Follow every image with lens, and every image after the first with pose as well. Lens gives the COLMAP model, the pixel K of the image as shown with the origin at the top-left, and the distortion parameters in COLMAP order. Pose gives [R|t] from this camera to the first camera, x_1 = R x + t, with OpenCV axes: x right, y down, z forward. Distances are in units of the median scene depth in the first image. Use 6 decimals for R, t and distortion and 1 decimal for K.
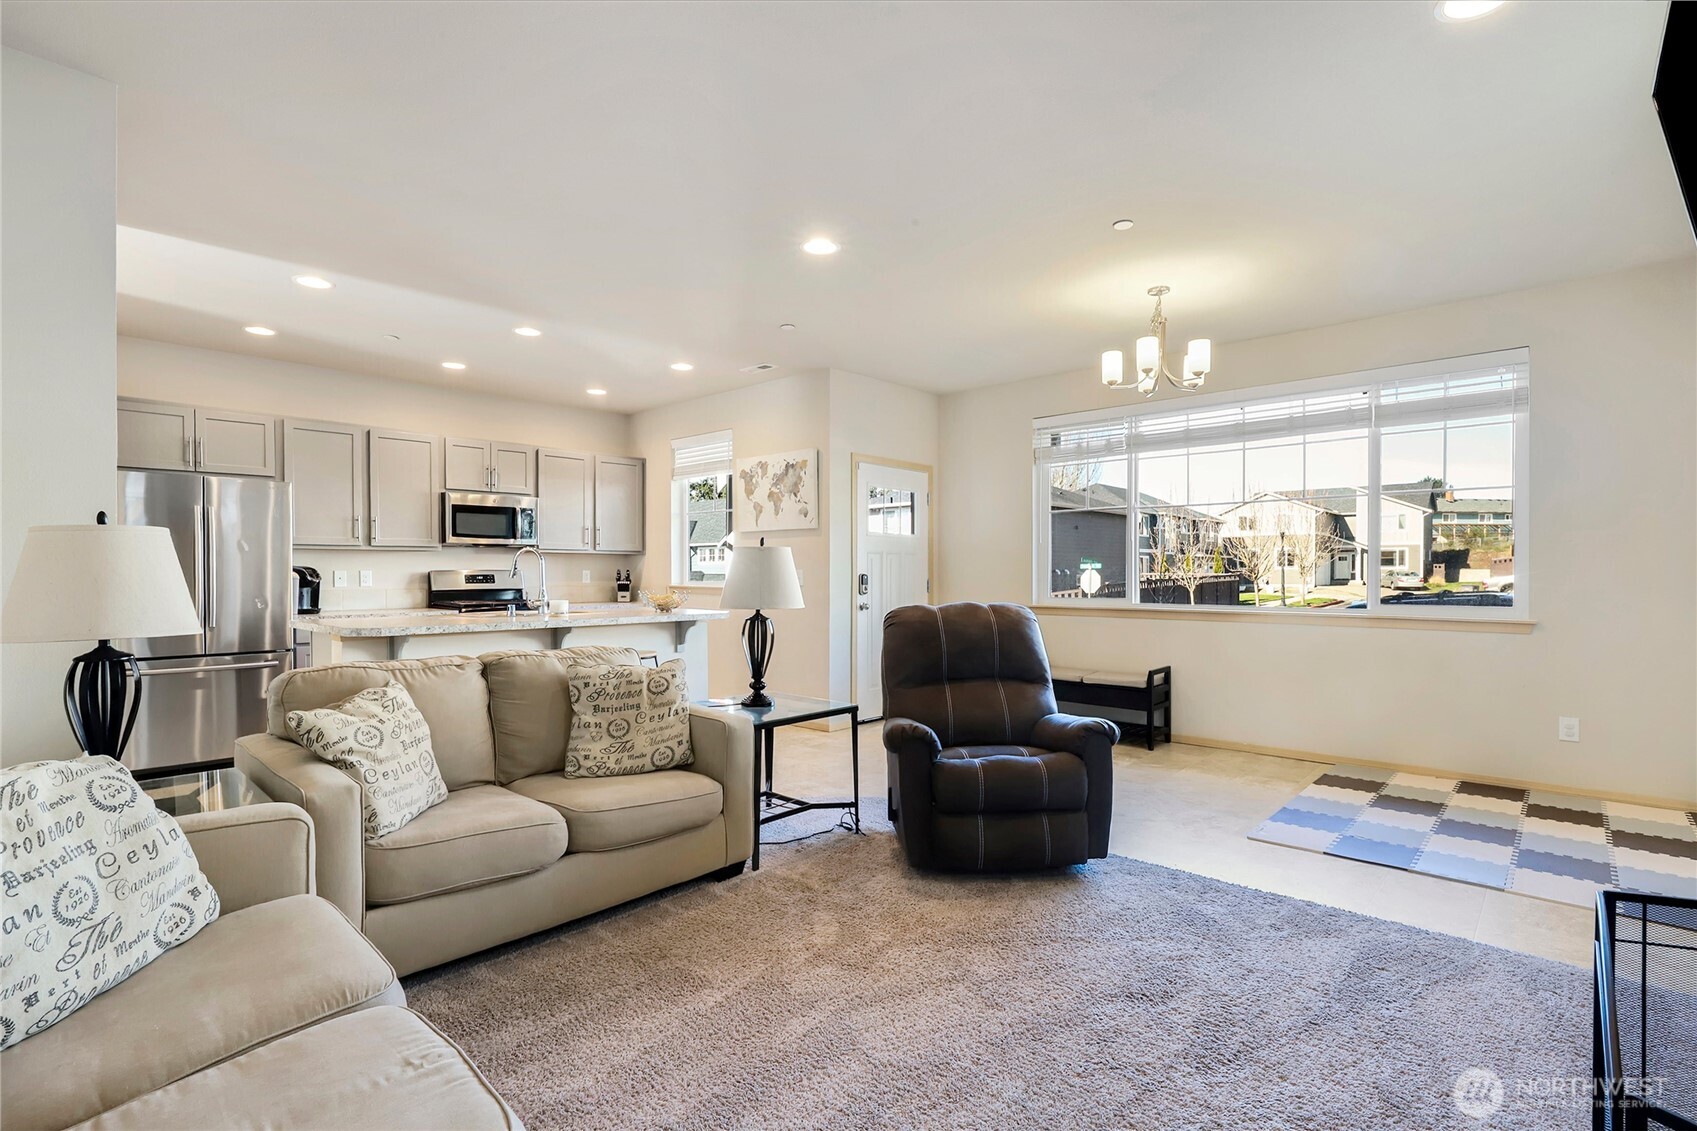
lens RADIAL K [[791.6, 0, 859.6], [0, 791.6, 570.7], [0, 0, 1]] dist [-0.022159, 0.010837]
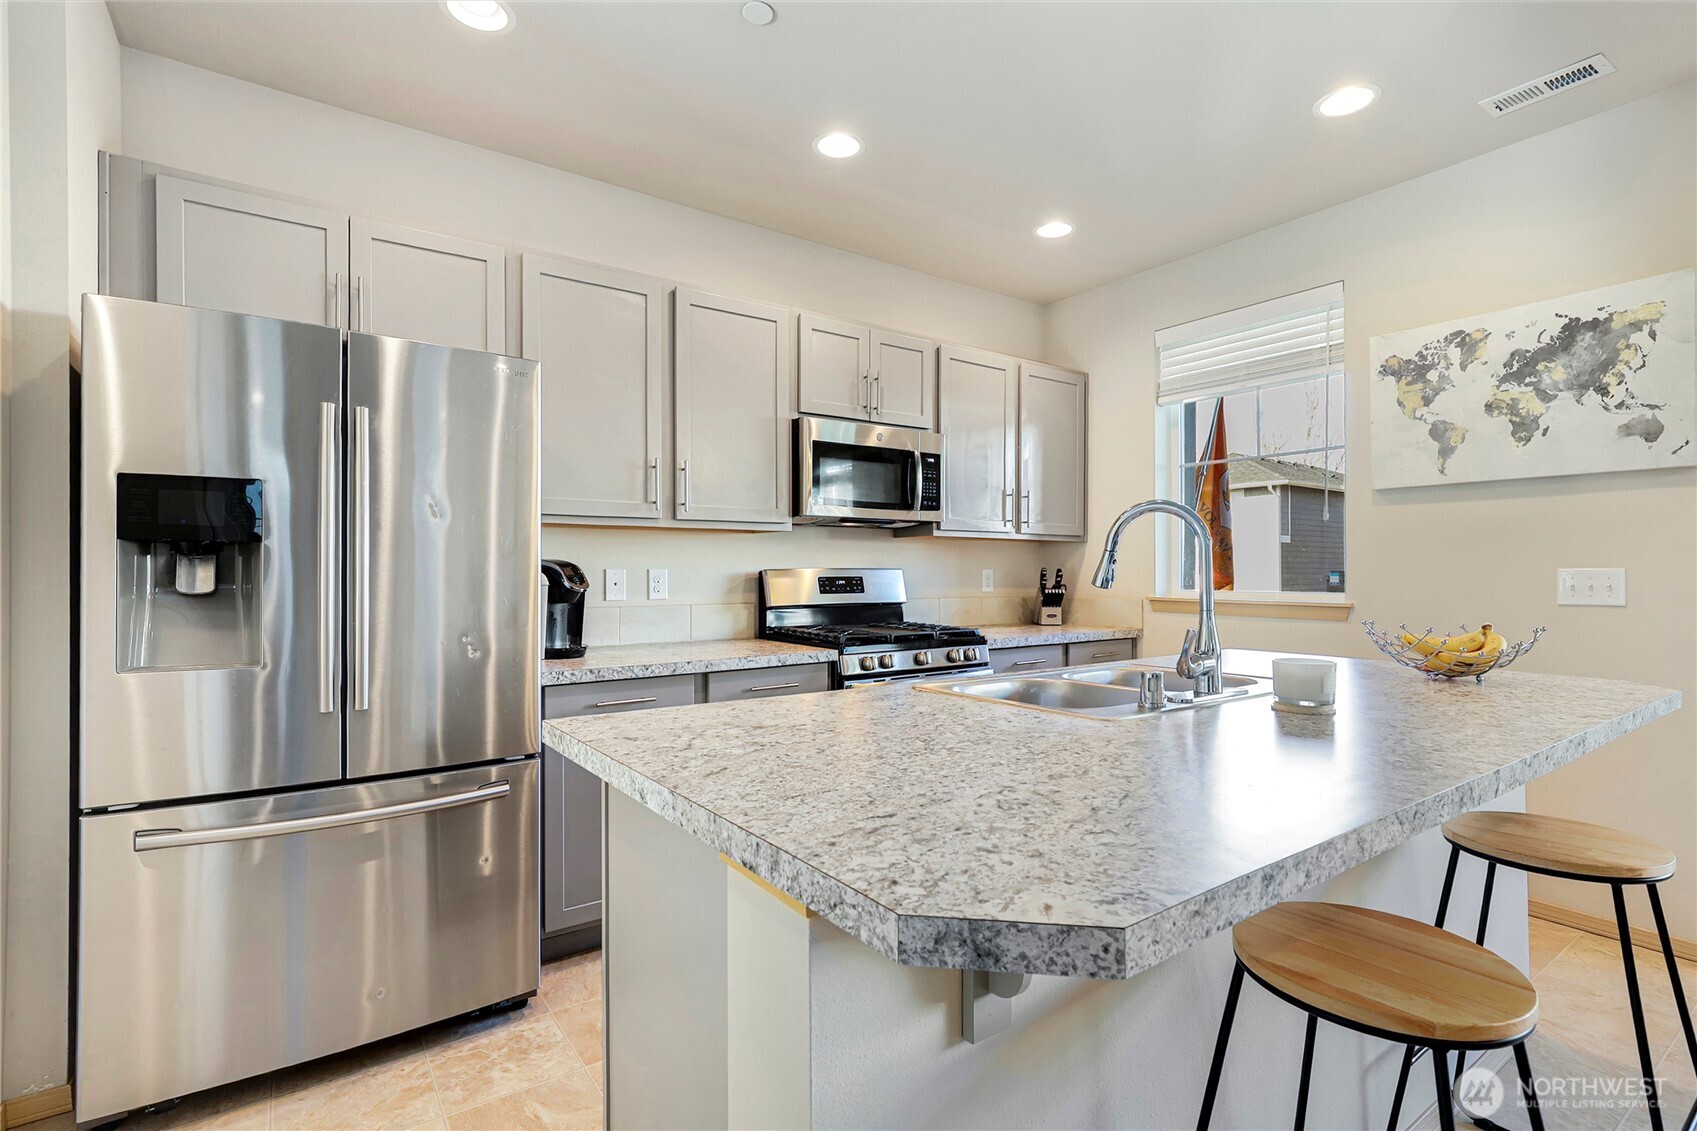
lens RADIAL K [[804.2, 0, 880.9], [0, 804.2, 563.8], [0, 0, 1]] dist [0.012673, 0.000264]
pose [[0.981465, -0.000514, -0.191643, -0.370343], [-0.001248, 0.999958, -0.009070, 0.000747], [0.191640, 0.009141, 0.981423, 0.488732]]
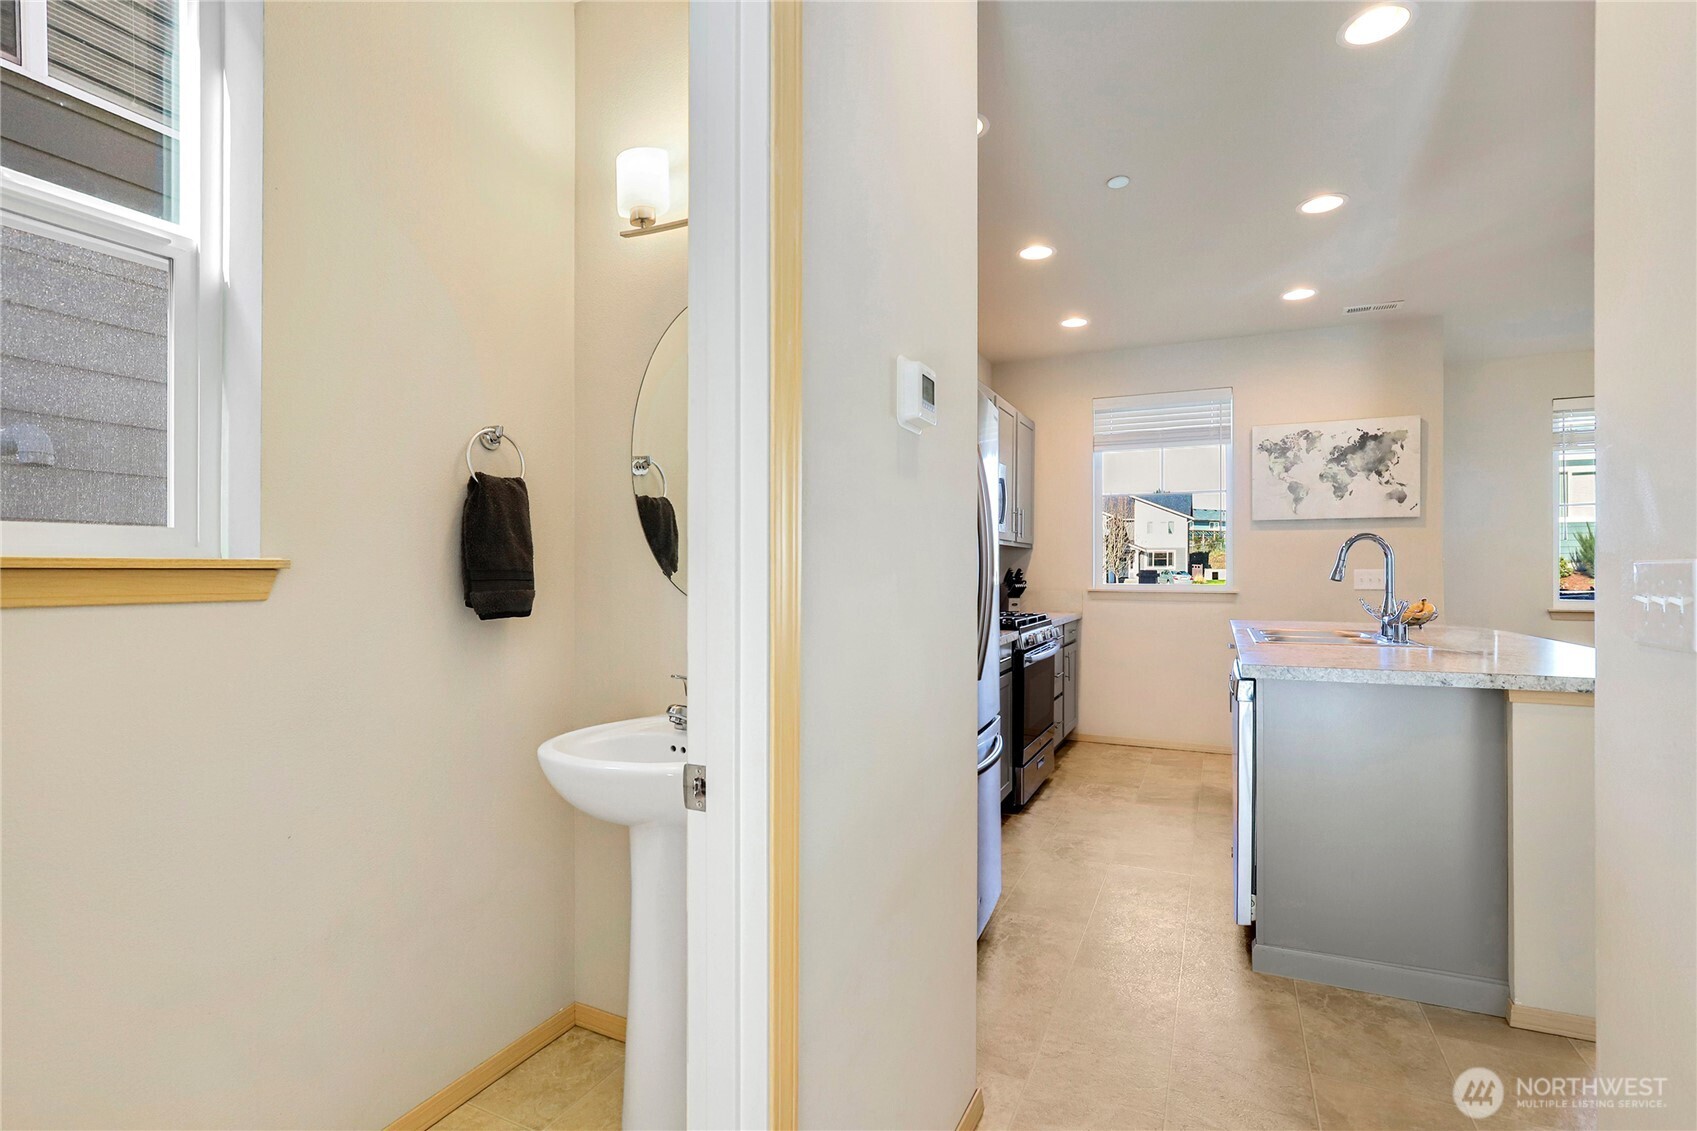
lens RADIAL K [[791.6, 0, 859.6], [0, 791.6, 570.7], [0, 0, 1]] dist [-0.022159, 0.010837]
pose [[0.955348, 0.000728, 0.295483, -0.788953], [-0.001079, 0.999999, 0.001022, -0.000139], [-0.295482, -0.001295, 0.955347, 0.398500]]
